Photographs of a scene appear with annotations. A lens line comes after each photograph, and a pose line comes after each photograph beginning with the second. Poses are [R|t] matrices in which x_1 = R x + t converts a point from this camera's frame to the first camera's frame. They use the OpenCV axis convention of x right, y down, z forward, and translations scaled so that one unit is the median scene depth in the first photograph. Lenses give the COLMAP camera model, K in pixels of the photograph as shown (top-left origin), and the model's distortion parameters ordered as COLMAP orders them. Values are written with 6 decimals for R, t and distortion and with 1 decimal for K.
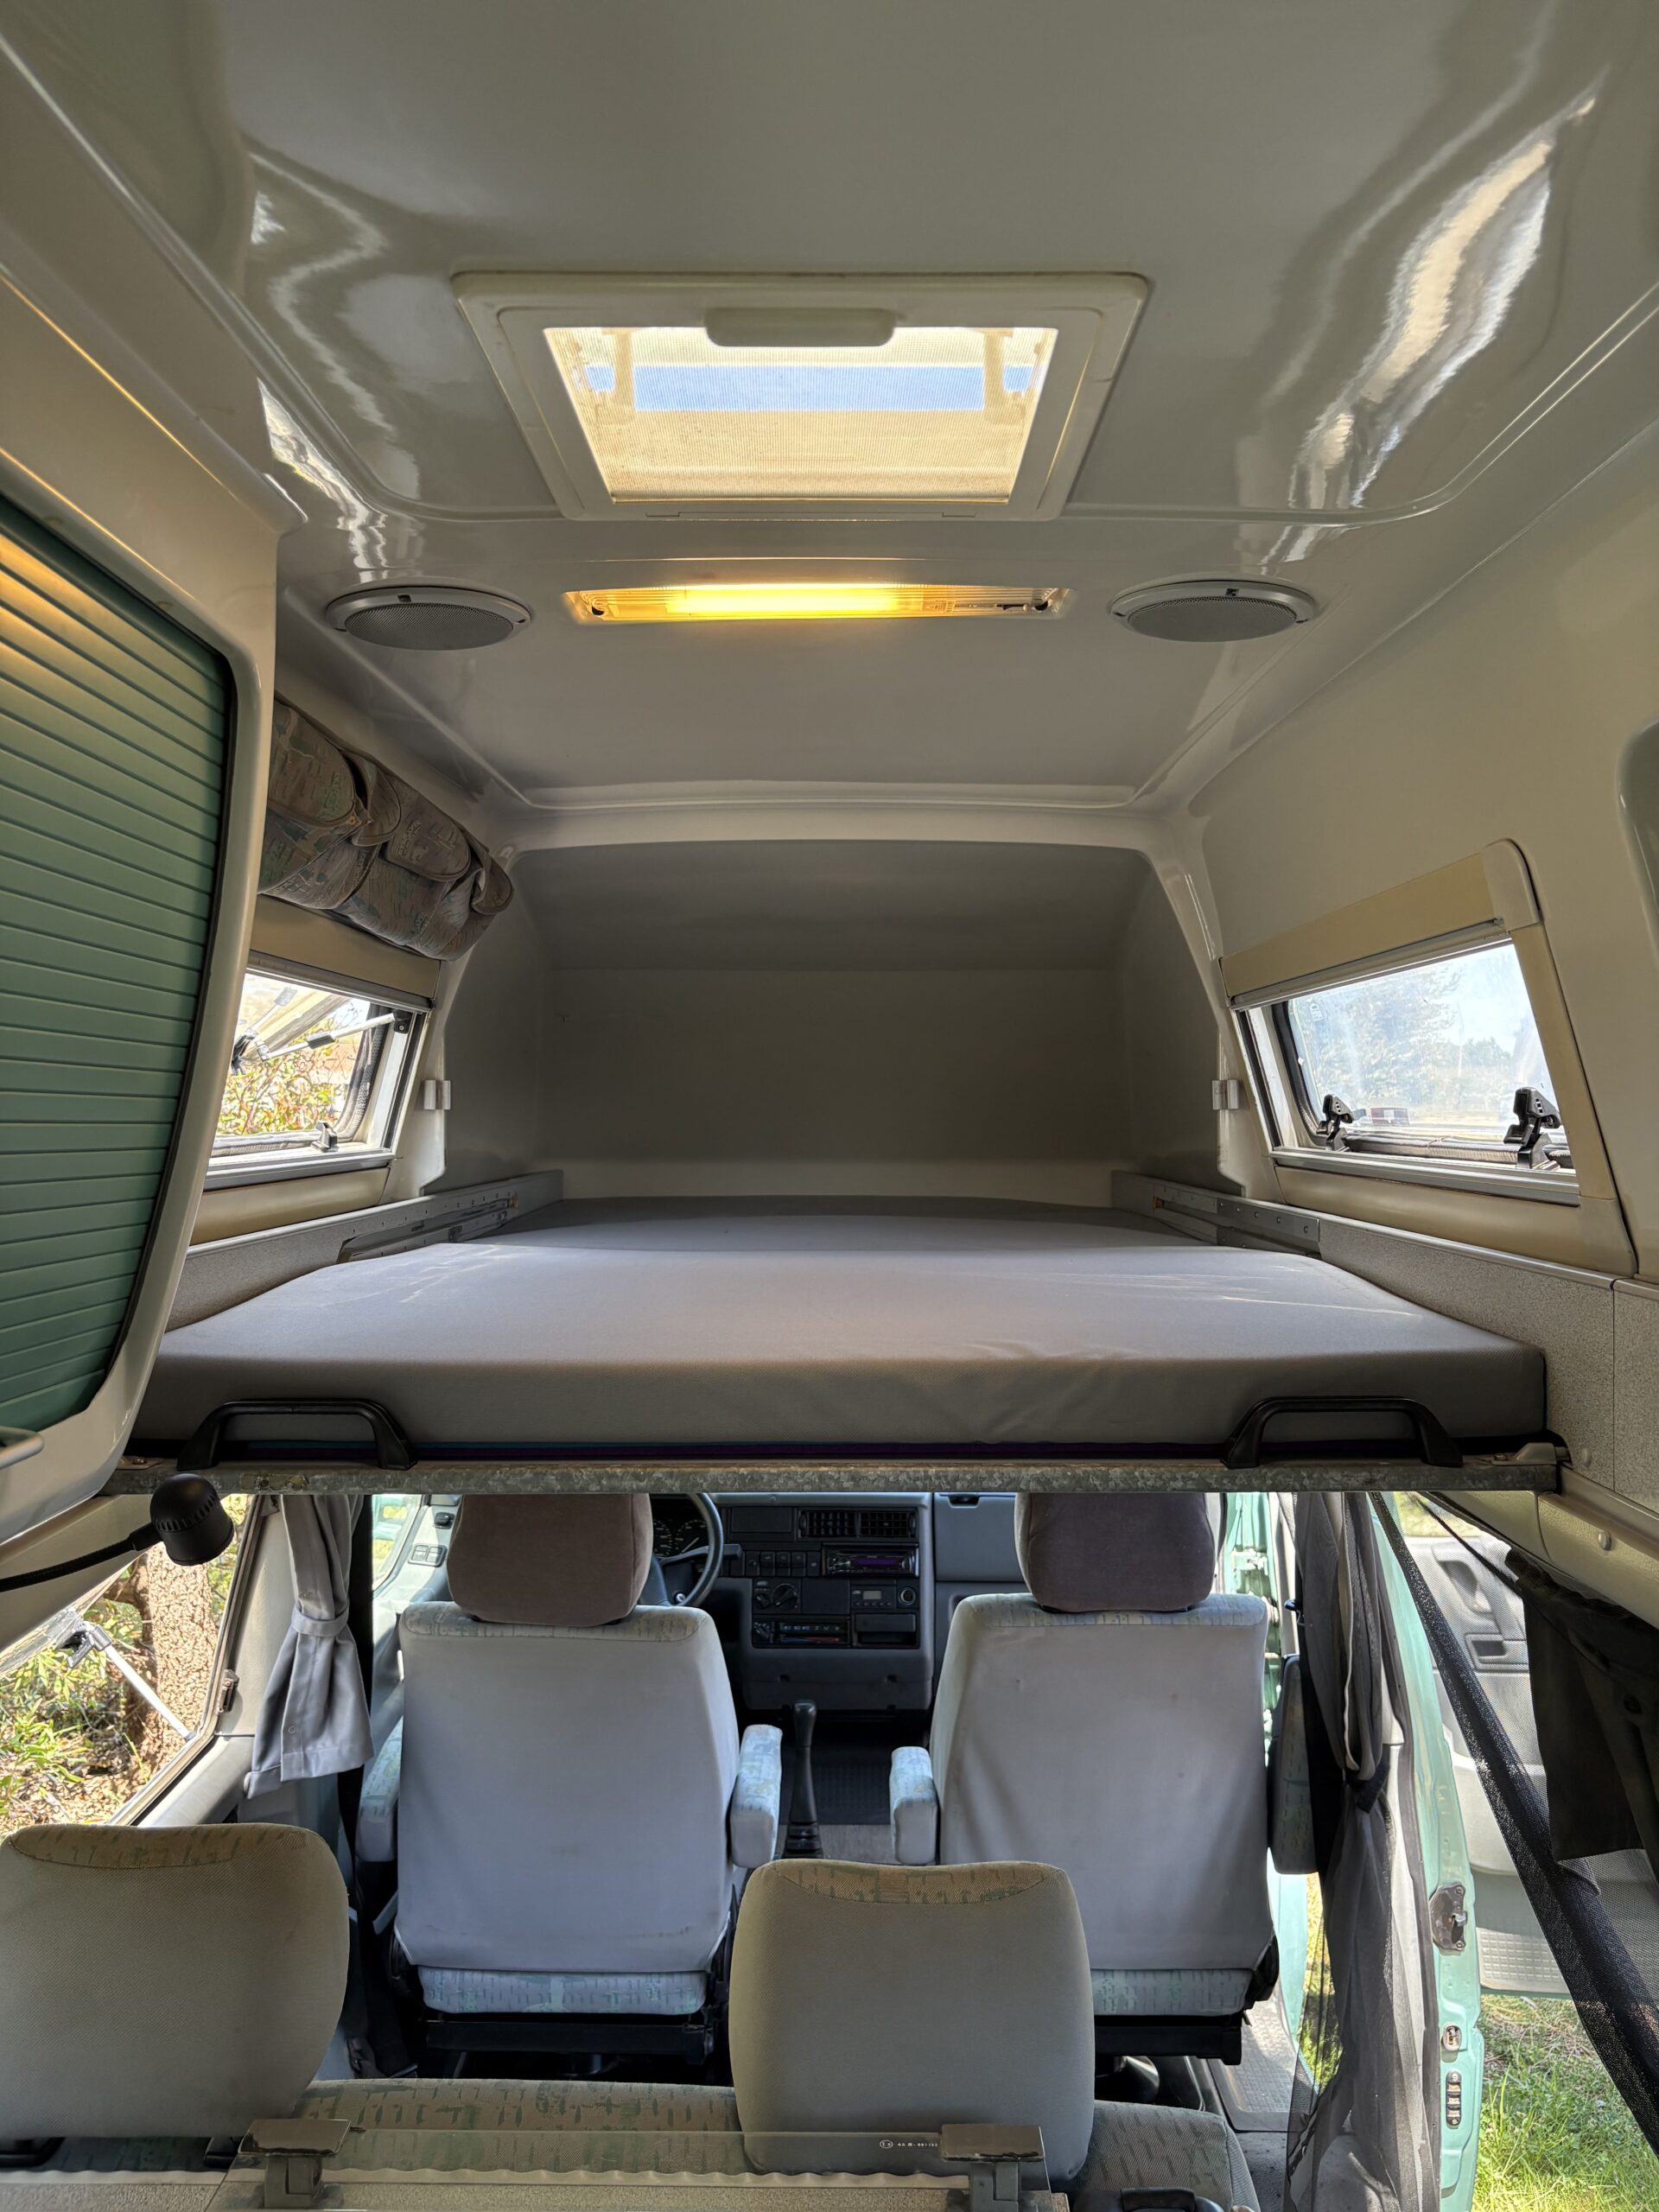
lens RADIAL K [[1661.0, 0, 828.4], [0, 1661.0, 1107.0], [0, 0, 1]] dist [0.018560, 0.003849]
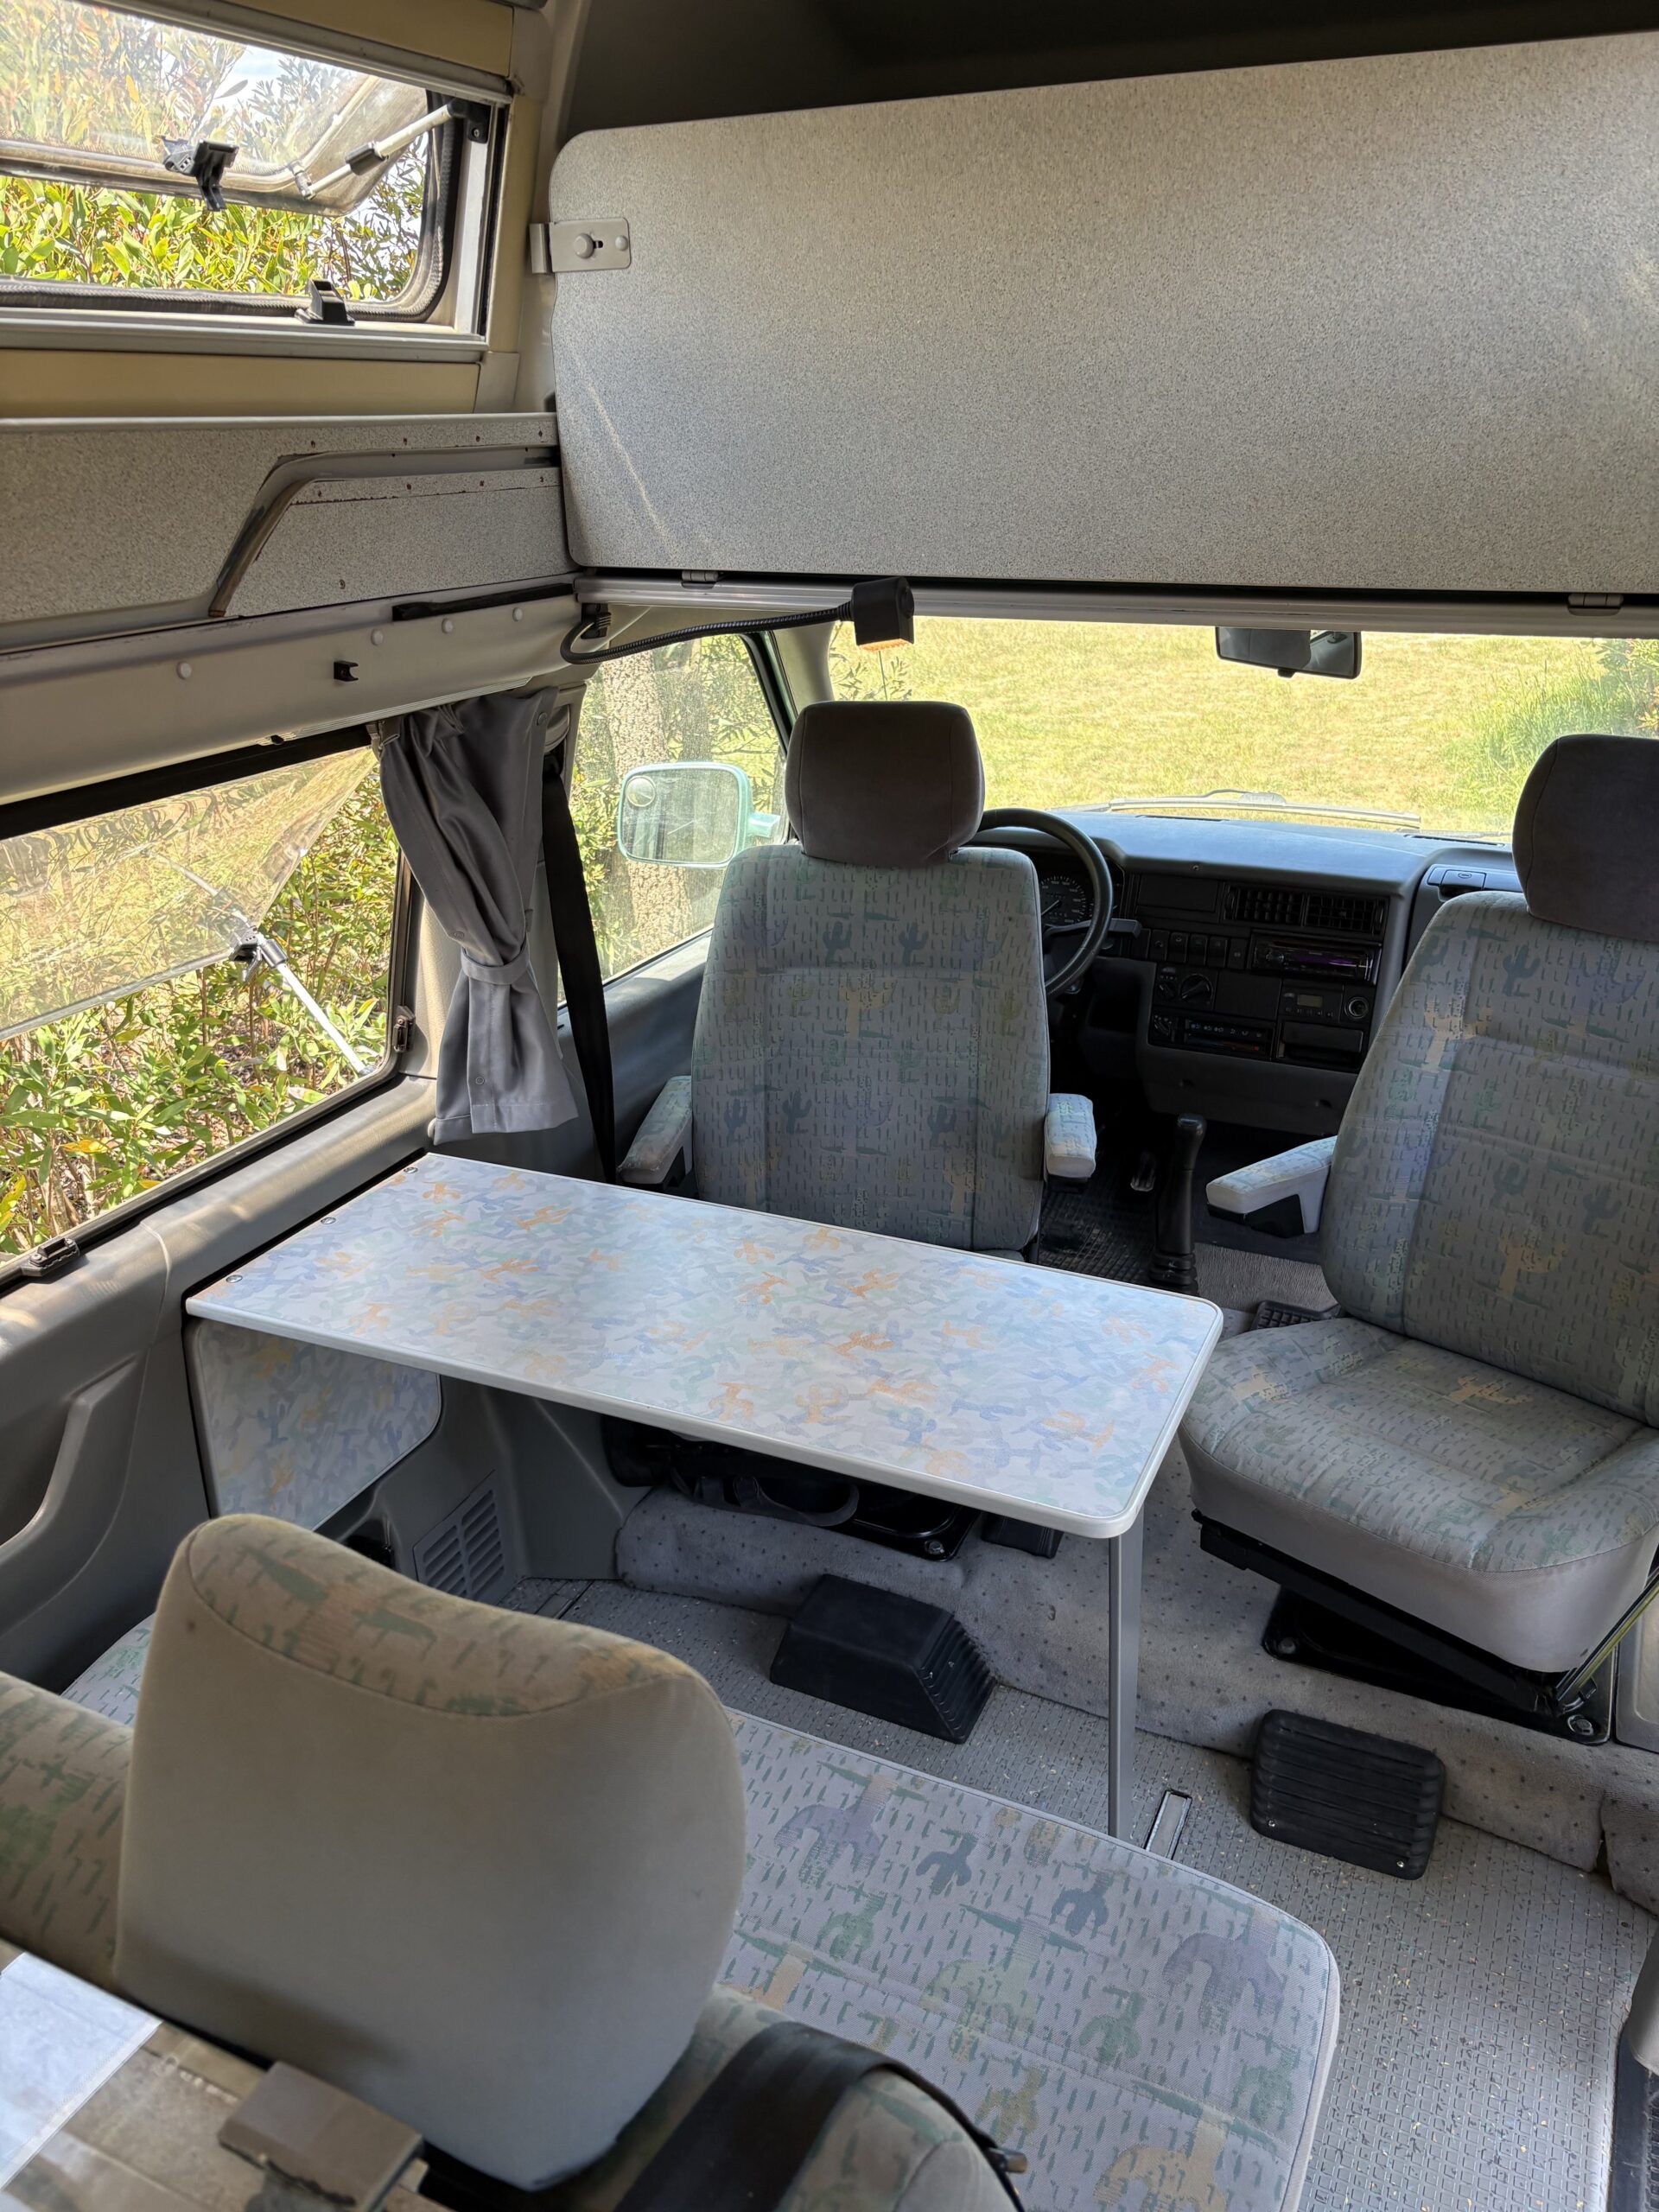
lens RADIAL K [[1661.0, 0, 830.2], [0, 1661.0, 1109.6], [0, 0, 1]] dist [0.018560, 0.003849]
pose [[0.911957, 0.148049, -0.382643, 0.180047], [0.012145, 0.922477, 0.385862, 0.053984], [0.410105, -0.356537, 0.839461, 0.338411]]
